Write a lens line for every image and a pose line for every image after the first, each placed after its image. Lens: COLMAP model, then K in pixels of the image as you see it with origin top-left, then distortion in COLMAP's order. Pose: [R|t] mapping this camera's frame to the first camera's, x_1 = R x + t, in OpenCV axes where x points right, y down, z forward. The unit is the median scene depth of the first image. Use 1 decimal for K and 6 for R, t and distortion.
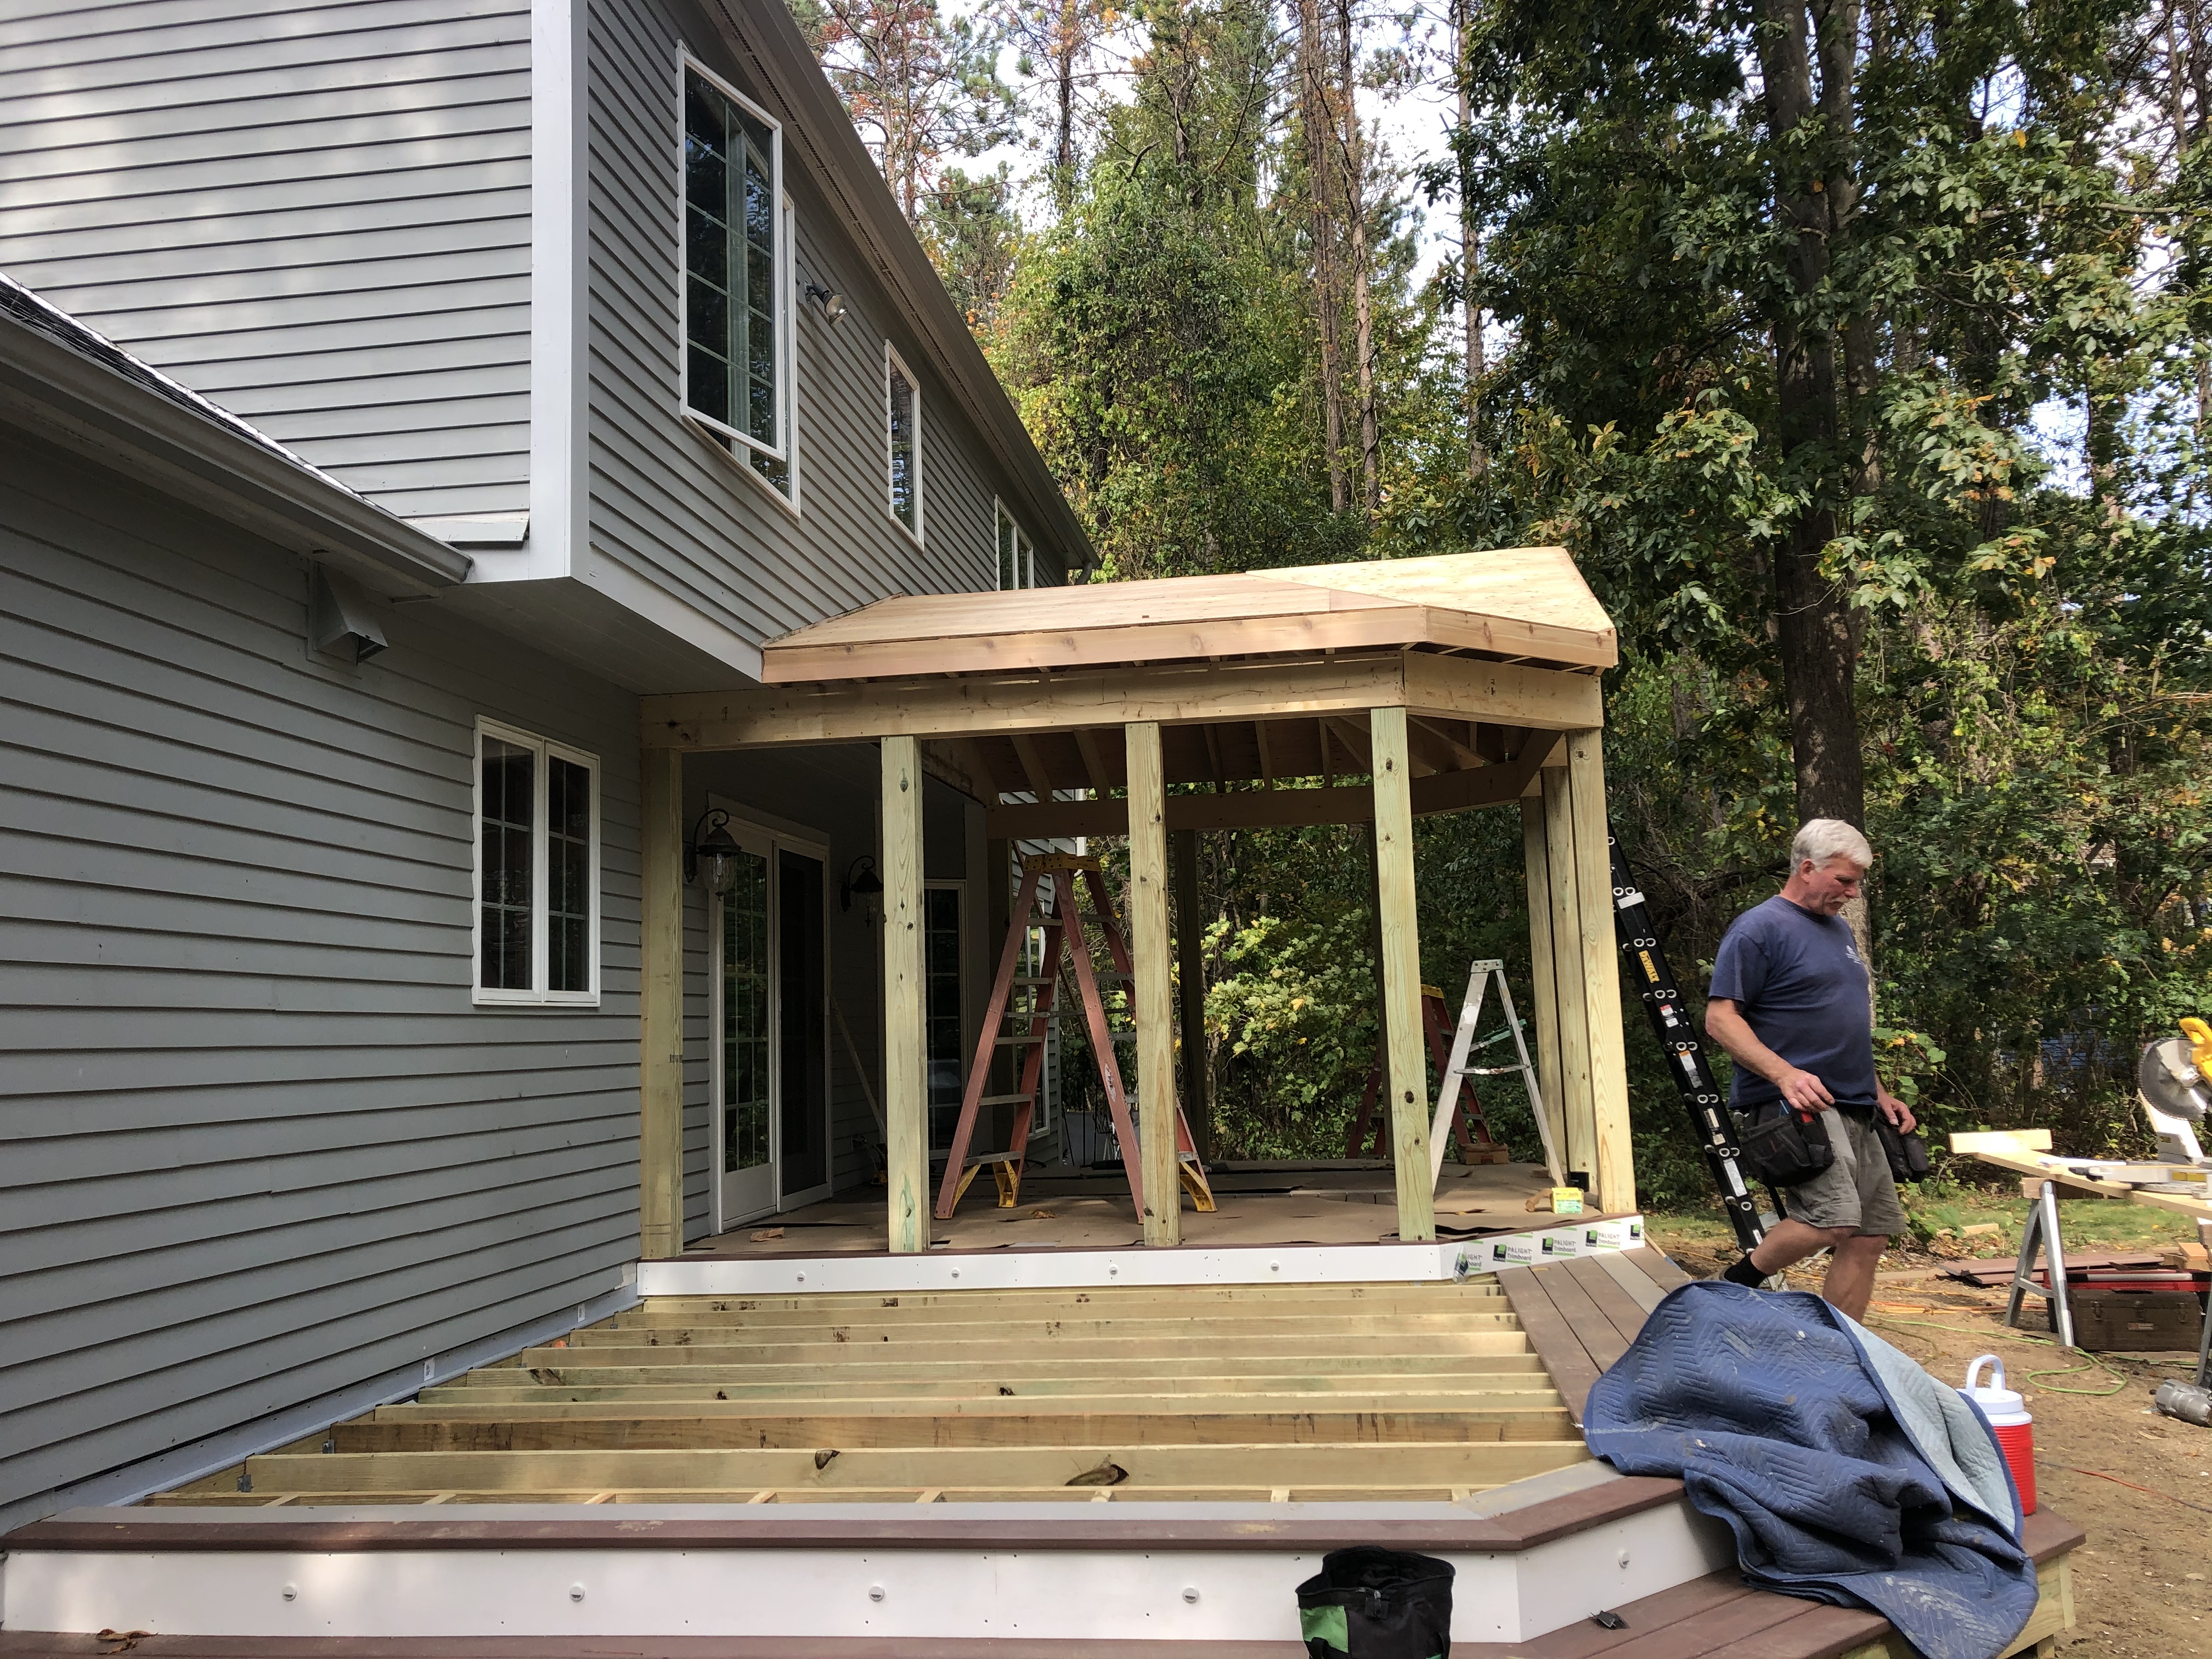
lens RADIAL K [[1815.6, 0, 1115.2], [0, 1815.6, 832.6], [0, 0, 1]] dist [0.016668, 0.010843]
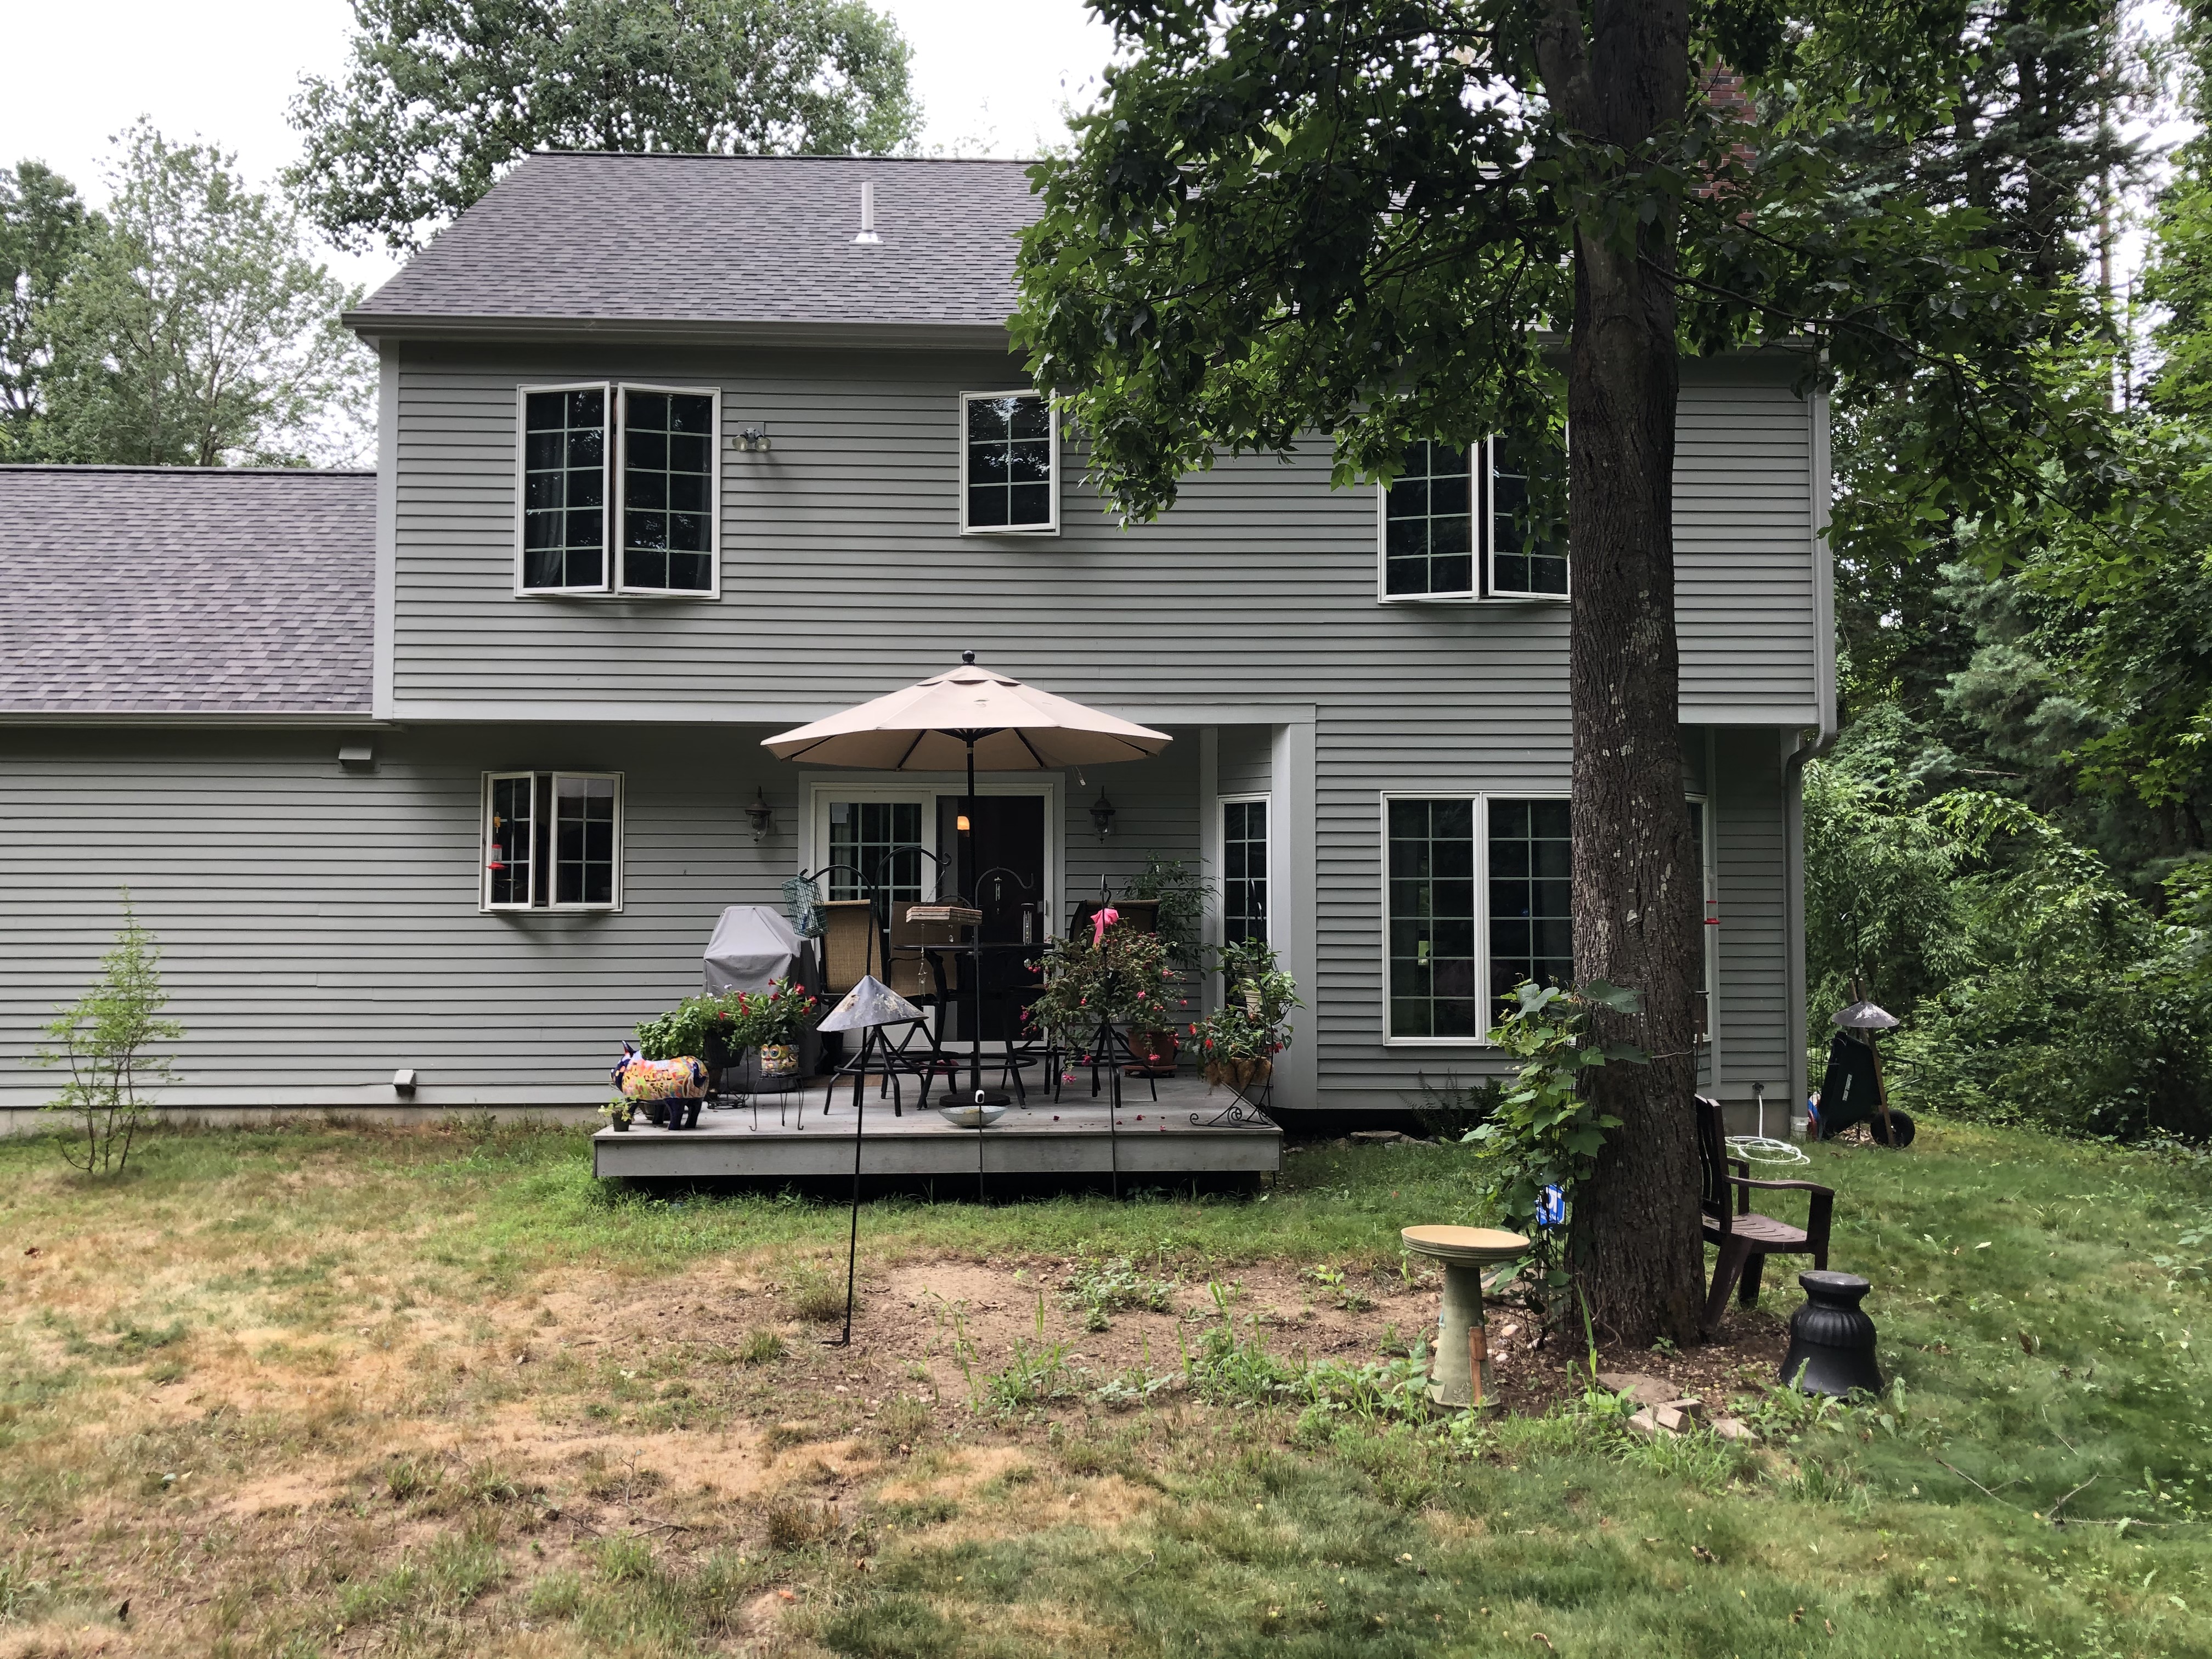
lens RADIAL K [[1847.1, 0, 1106.0], [0, 1847.1, 829.5], [0, 0, 1]] dist [0.060316, -0.003204]
pose [[0.189276, -0.020746, -0.981705, 1.636646], [0.103094, 0.994671, -0.001143, 0.066649], [0.976497, -0.100991, 0.190406, 1.134162]]
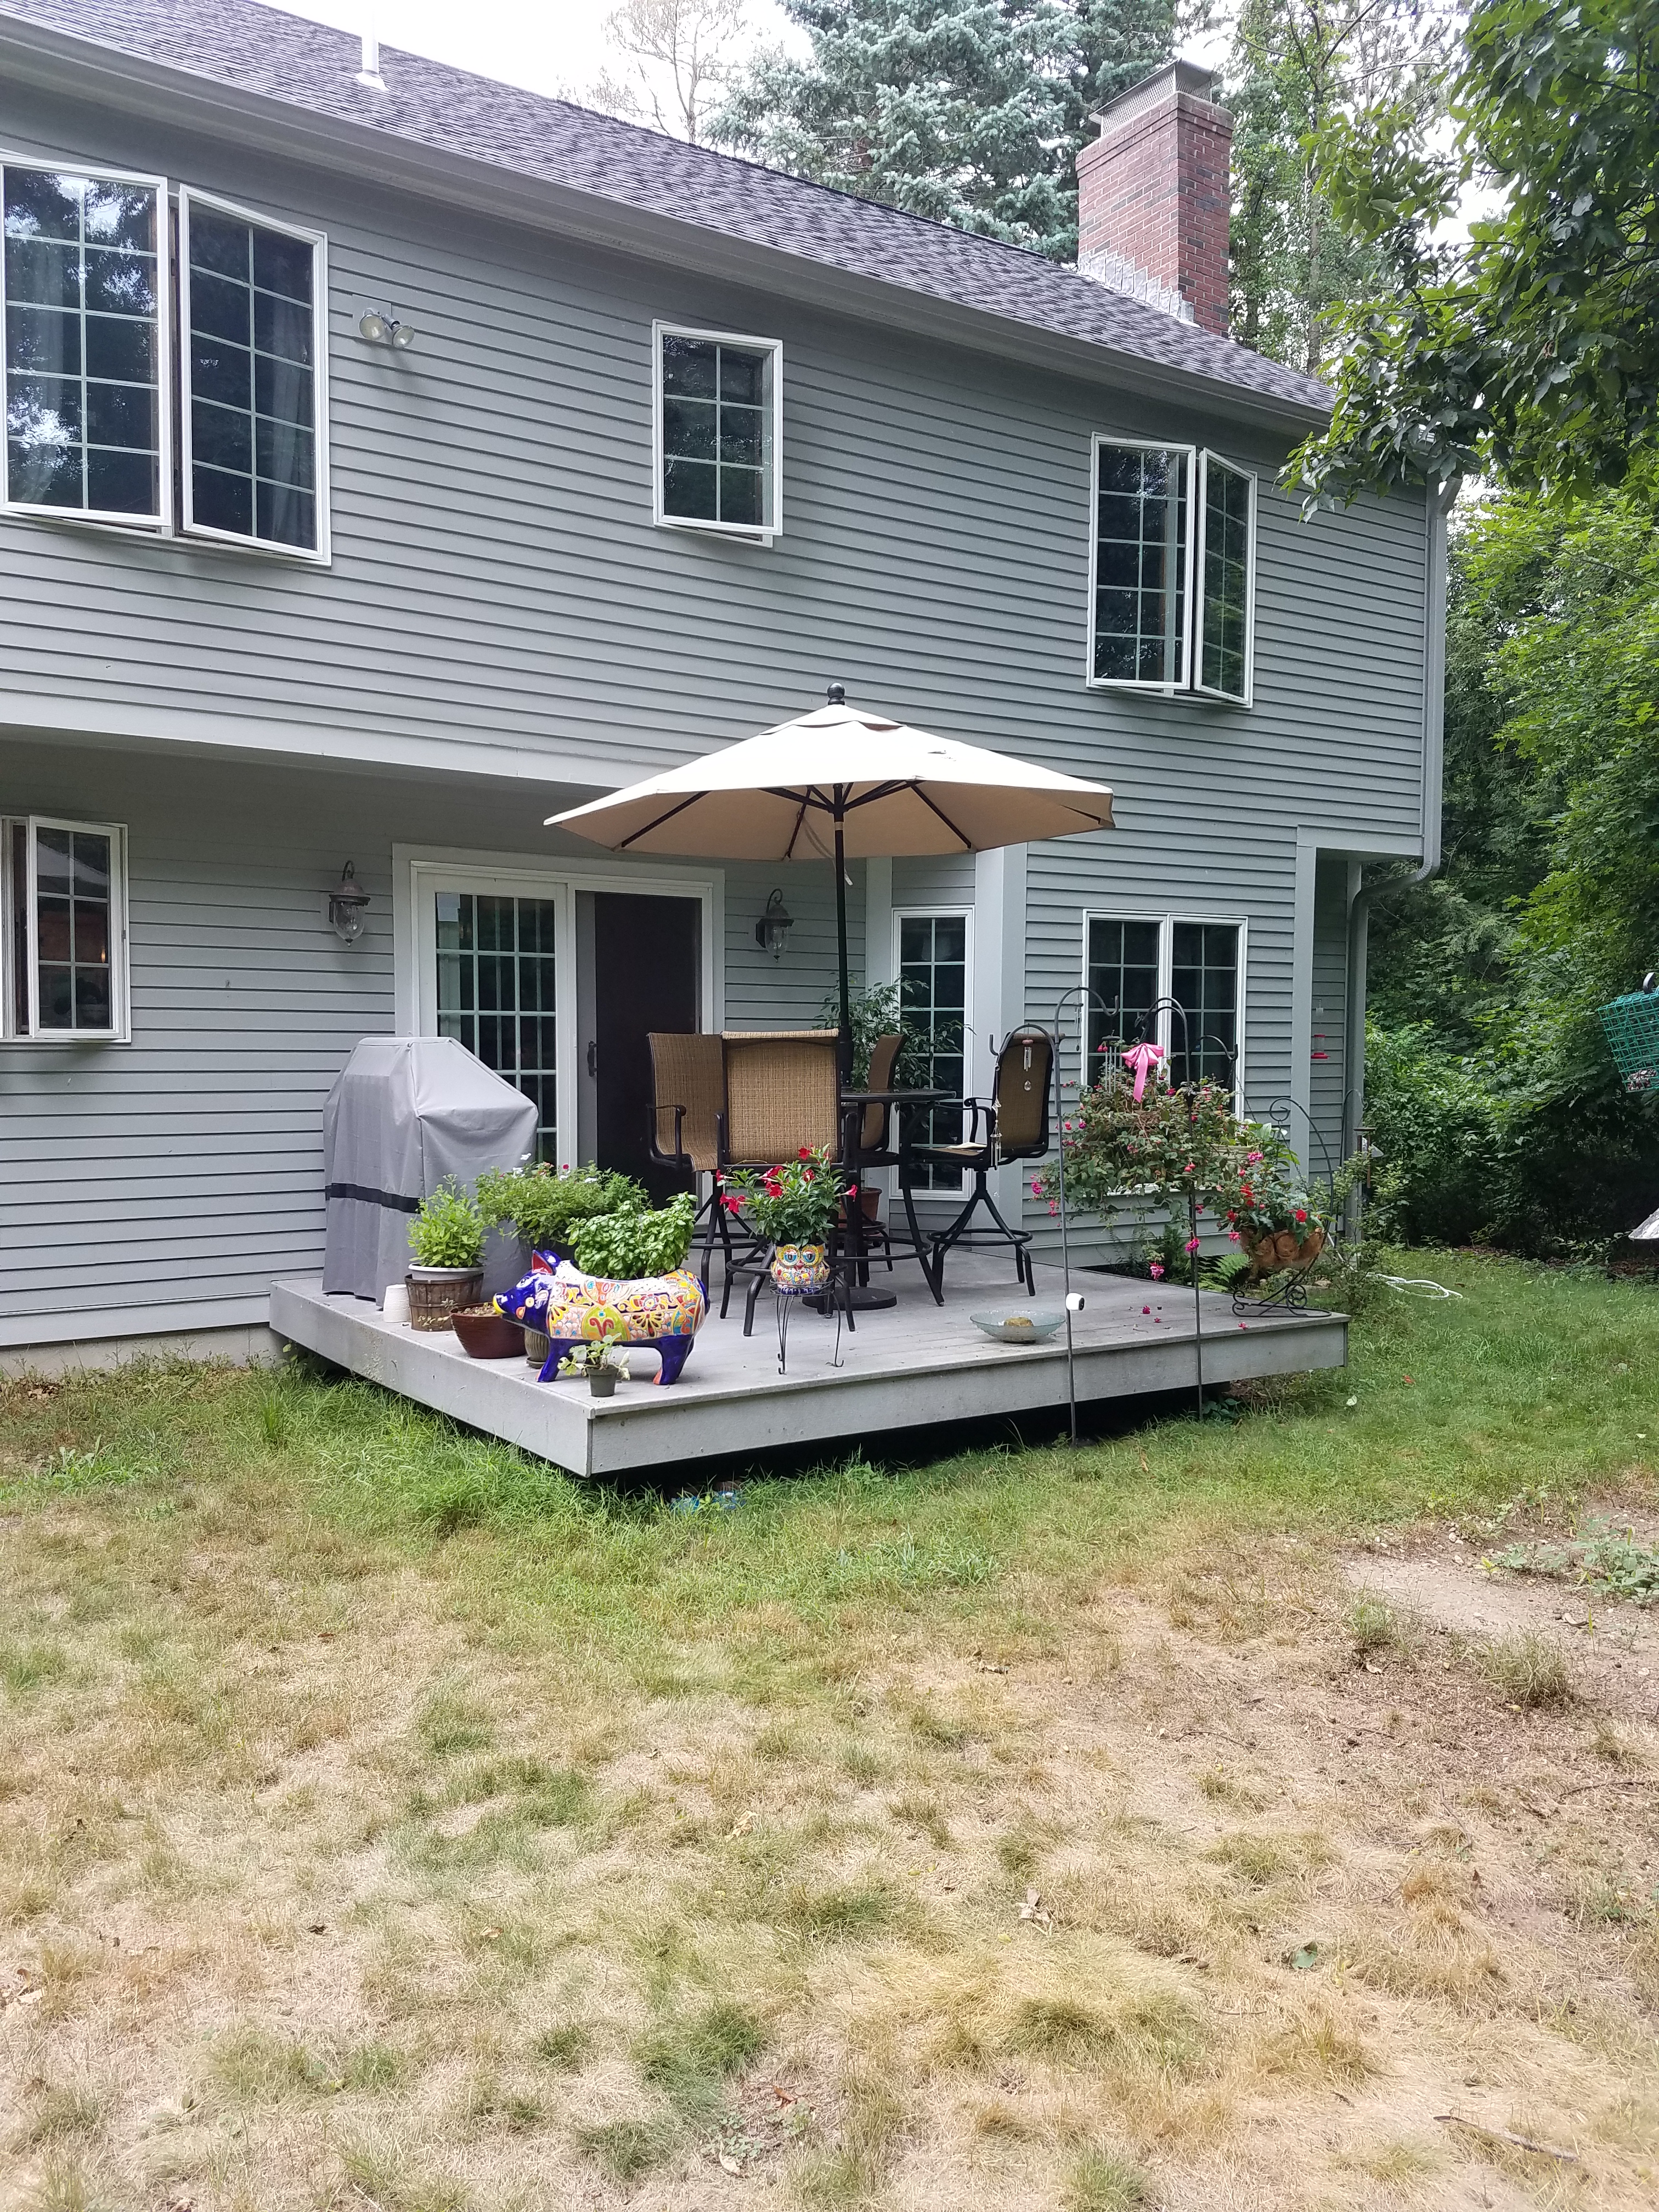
lens RADIAL K [[1728.8, 0, 828.6], [0, 1728.8, 1121.8], [0, 0, 1]] dist [0.180778, -0.326187]
pose [[0.664157, 0.056907, -0.745424, 0.872262], [0.063592, 0.989184, 0.132175, 0.024227], [0.744884, -0.135188, 0.653355, 0.586386]]
